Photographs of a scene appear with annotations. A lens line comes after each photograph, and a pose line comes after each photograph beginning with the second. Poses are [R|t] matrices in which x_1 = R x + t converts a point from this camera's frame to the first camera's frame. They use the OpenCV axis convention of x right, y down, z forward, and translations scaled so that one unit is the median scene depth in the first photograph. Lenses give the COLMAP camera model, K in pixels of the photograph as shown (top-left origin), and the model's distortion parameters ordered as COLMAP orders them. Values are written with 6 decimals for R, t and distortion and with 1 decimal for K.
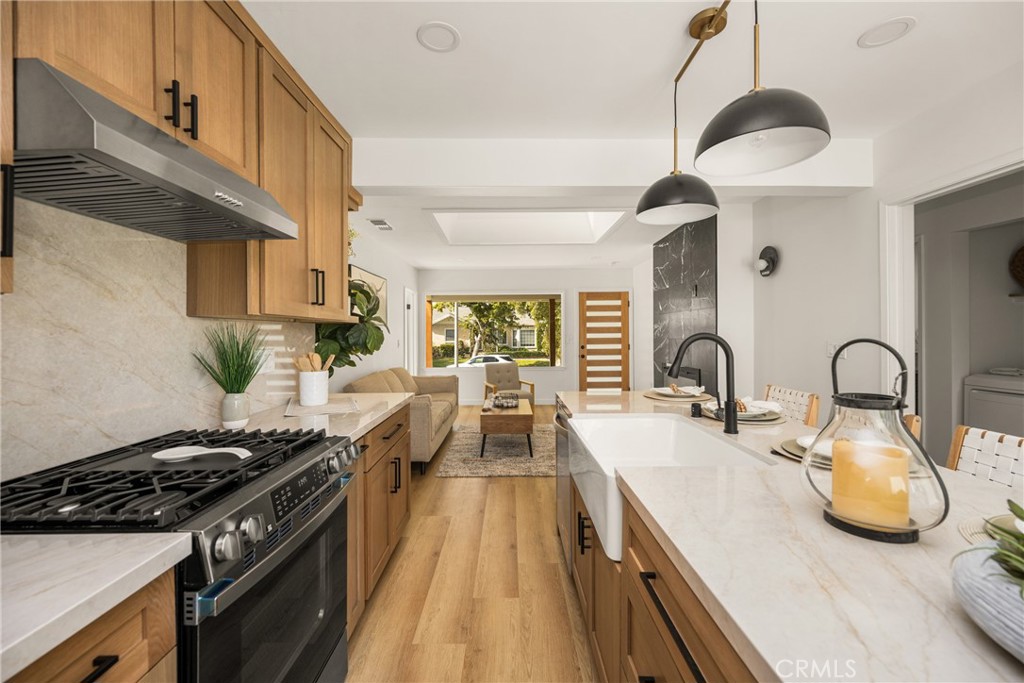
lens RADIAL K [[401.8, 0, 512.0], [0, 401.8, 341.5], [0, 0, 1]] dist [0.001005, 0.000050]
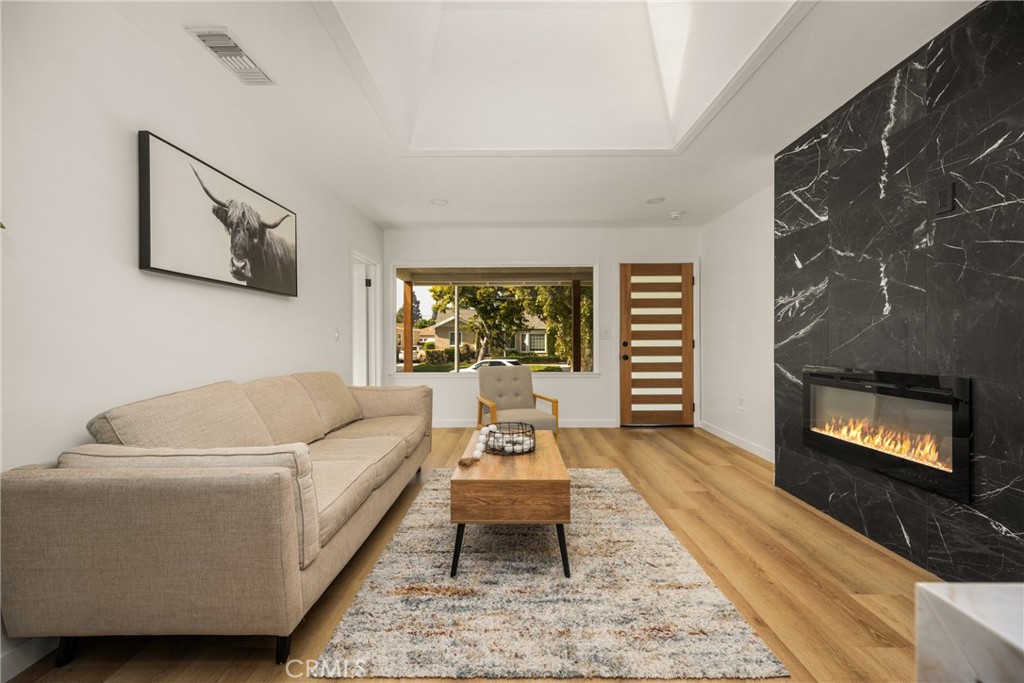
lens RADIAL K [[401.8, 0, 512.0], [0, 401.8, 341.5], [0, 0, 1]] dist [0.001005, 0.000050]
pose [[0.999765, 0.003813, -0.021337, -0.001748], [-0.004131, 0.999881, -0.014858, 0.019817], [0.021278, 0.014943, 0.999662, 0.301468]]
